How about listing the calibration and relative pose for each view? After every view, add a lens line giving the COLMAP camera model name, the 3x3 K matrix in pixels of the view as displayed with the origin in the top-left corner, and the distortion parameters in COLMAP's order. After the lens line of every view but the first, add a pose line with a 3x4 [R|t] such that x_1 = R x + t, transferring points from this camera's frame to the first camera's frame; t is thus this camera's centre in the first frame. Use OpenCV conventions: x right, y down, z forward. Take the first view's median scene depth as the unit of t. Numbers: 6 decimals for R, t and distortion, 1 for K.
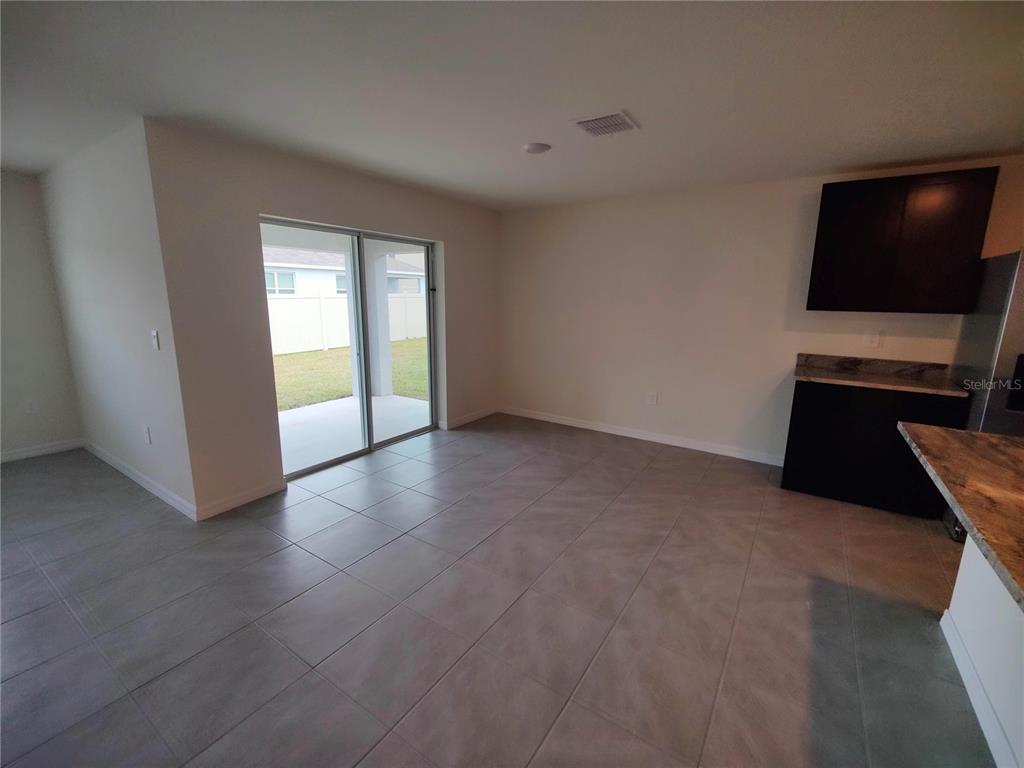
lens RADIAL K [[449.8, 0, 505.8], [0, 449.8, 377.3], [0, 0, 1]] dist [0.009971, -0.006635]
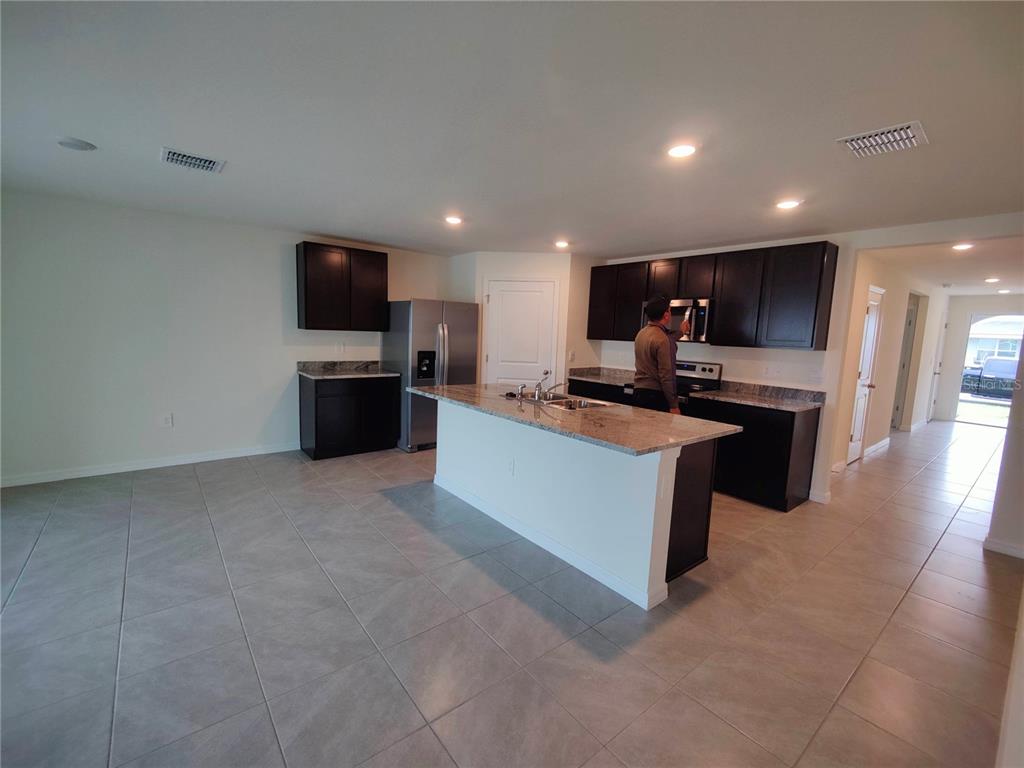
lens RADIAL K [[449.8, 0, 511.5], [0, 449.8, 378.0], [0, 0, 1]] dist [0.009971, -0.006635]
pose [[0.294539, -0.102847, 0.950089, -0.479682], [0.144169, 0.987596, 0.062213, 0.003167], [-0.944702, 0.118649, 0.305713, -0.001608]]
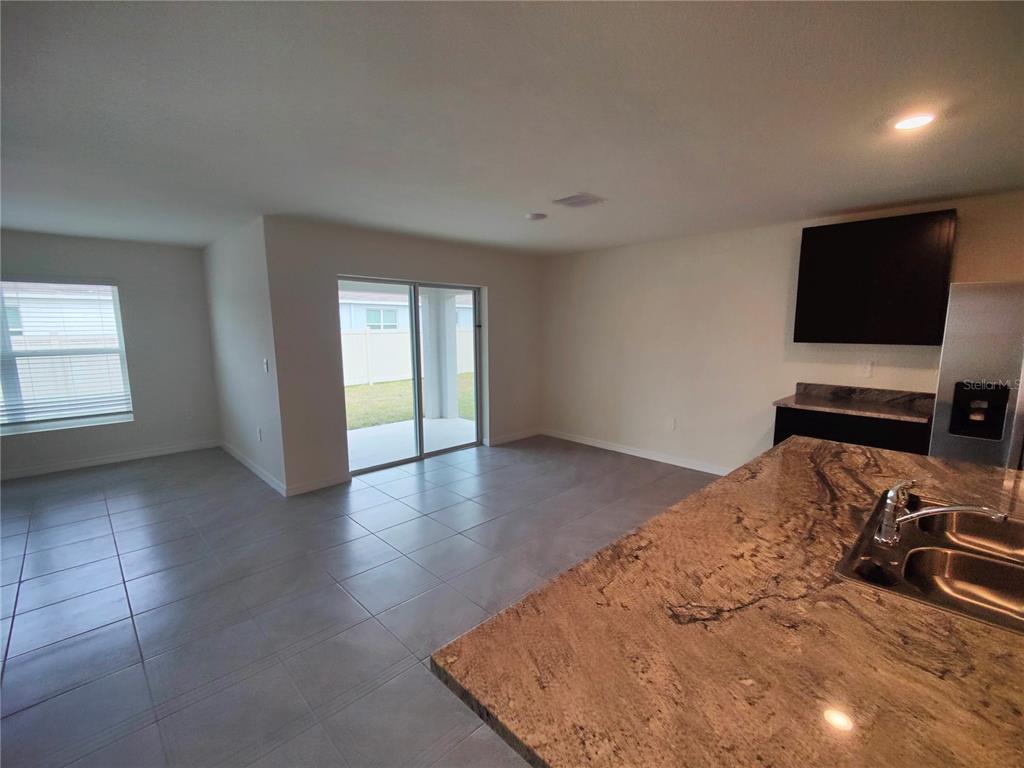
lens RADIAL K [[449.8, 0, 507.4], [0, 449.8, 390.8], [0, 0, 1]] dist [0.009971, -0.006635]
pose [[0.980701, 0.016754, -0.194795, 0.200982], [-0.024883, 0.998915, -0.039359, 0.027242], [0.193925, 0.043446, 0.980054, -0.193655]]
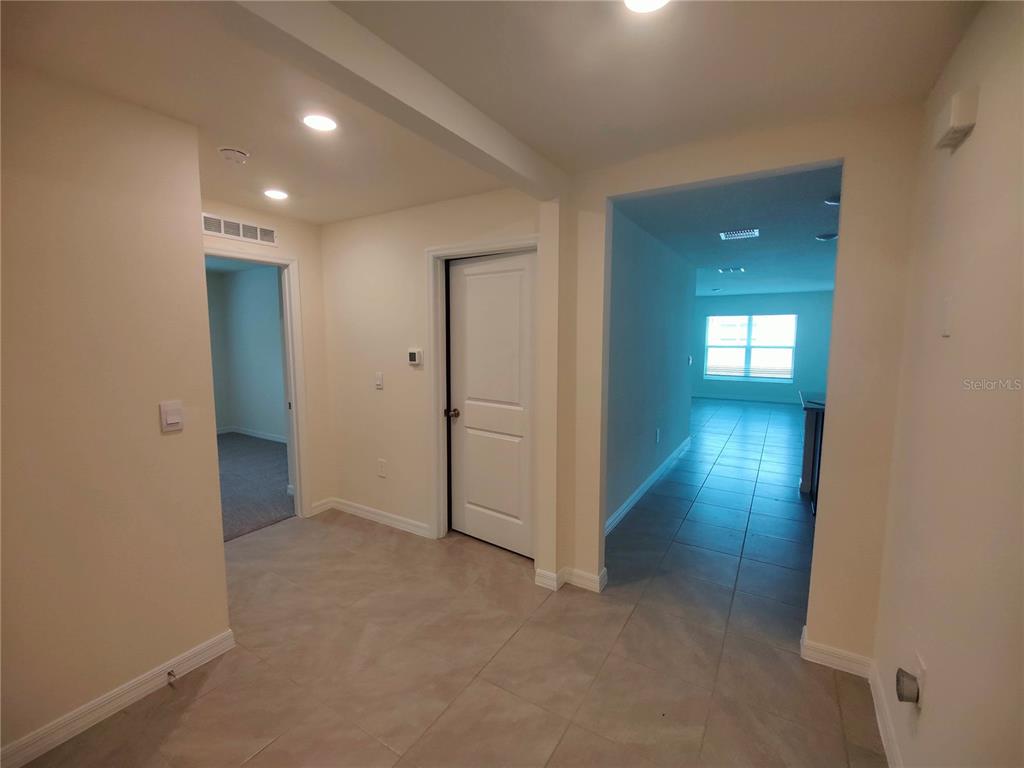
lens RADIAL K [[449.8, 0, 510.7], [0, 449.8, 386.1], [0, 0, 1]] dist [0.009971, -0.006635]
pose [[0.015657, 0.107464, -0.994086, 1.554901], [-0.177525, 0.978711, 0.103006, 0.139948], [0.983992, 0.174862, 0.034402, -0.840284]]
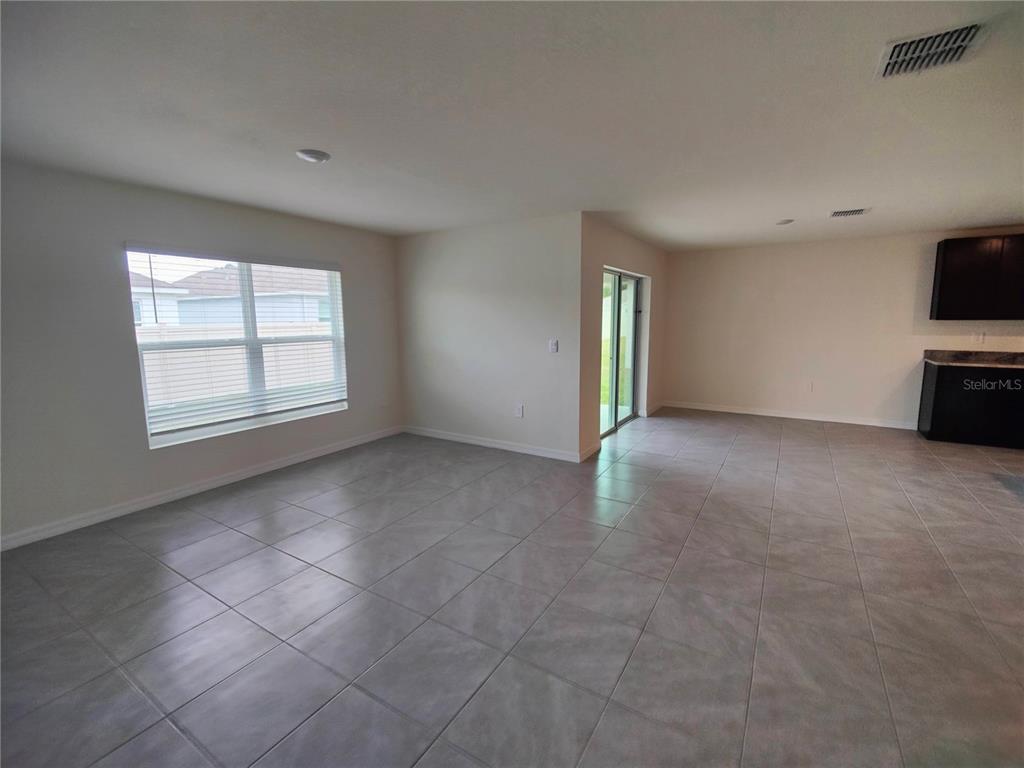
lens RADIAL K [[449.8, 0, 514.3], [0, 449.8, 383.2], [0, 0, 1]] dist [0.009971, -0.006635]
pose [[0.998720, -0.024215, 0.044404, -0.834284], [0.025928, 0.998926, -0.038403, 0.085380], [-0.043426, 0.039505, 0.998275, -0.453526]]
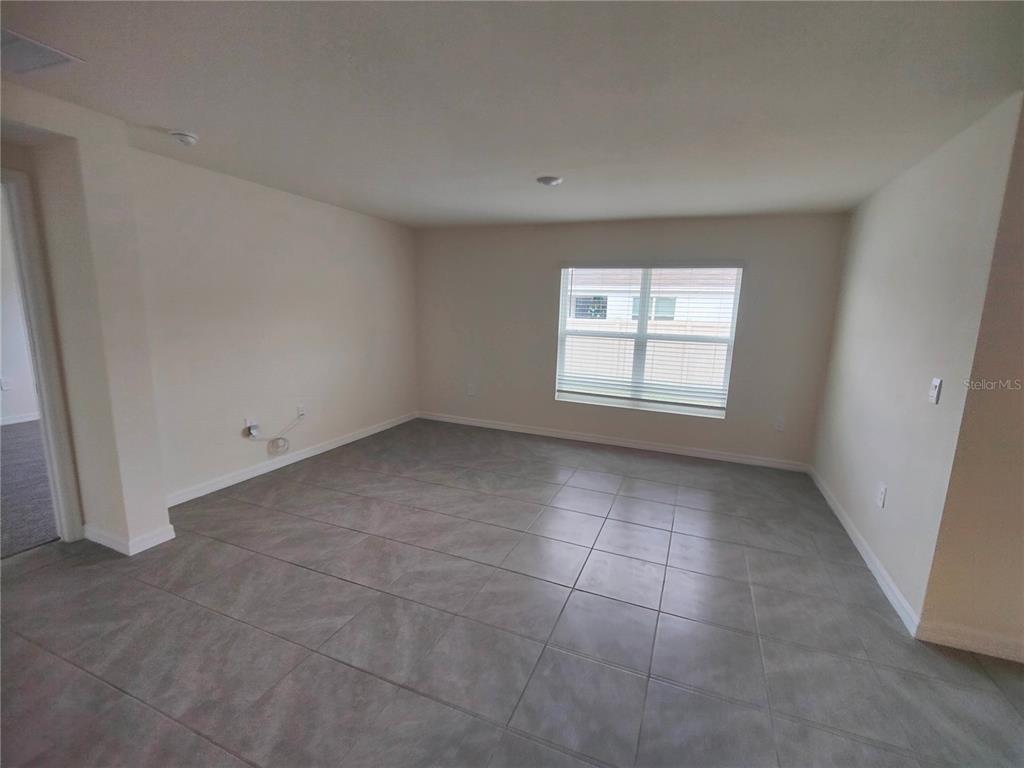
lens RADIAL K [[449.8, 0, 522.8], [0, 449.8, 395.7], [0, 0, 1]] dist [0.009971, -0.006635]
pose [[0.223102, 0.184341, -0.957206, -0.163823], [-0.210786, 0.967847, 0.137262, -0.027571], [0.951733, 0.171142, 0.254785, 0.111506]]
